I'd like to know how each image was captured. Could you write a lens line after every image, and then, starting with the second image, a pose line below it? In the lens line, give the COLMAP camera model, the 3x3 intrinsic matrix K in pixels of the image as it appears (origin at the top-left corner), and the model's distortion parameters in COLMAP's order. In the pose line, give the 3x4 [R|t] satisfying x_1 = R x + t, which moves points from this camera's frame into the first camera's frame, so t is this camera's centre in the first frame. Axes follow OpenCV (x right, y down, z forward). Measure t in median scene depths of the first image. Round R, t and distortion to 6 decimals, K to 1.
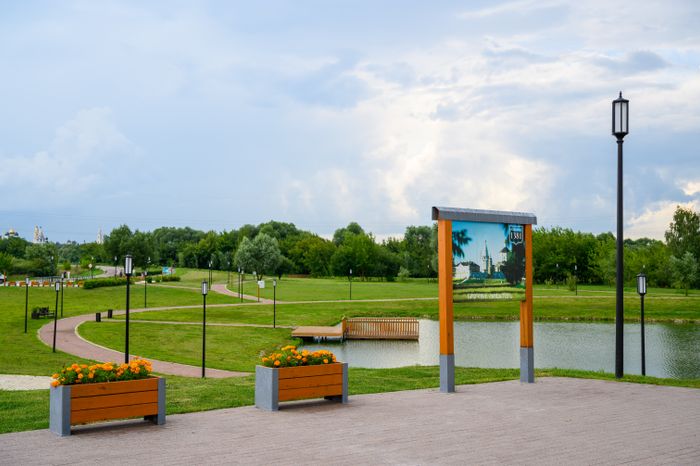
lens RADIAL K [[826.3, 0, 350.0], [0, 826.3, 233.0], [0, 0, 1]] dist [0.004219, 0.005394]
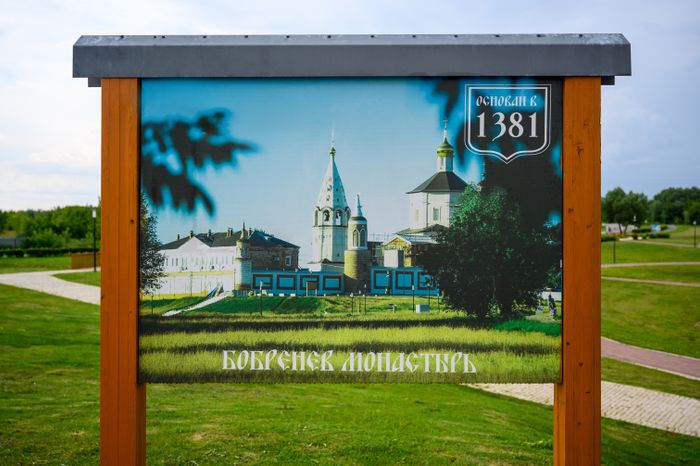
lens RADIAL K [[673.4, 0, 350.0], [0, 673.4, 233.0], [0, 0, 1]] dist [0.035520, 0.007395]
pose [[0.775458, 0.001795, -0.631397, 0.295988], [0.032031, 0.998596, 0.042179, 0.026181], [0.630587, -0.052932, 0.774312, 0.814684]]
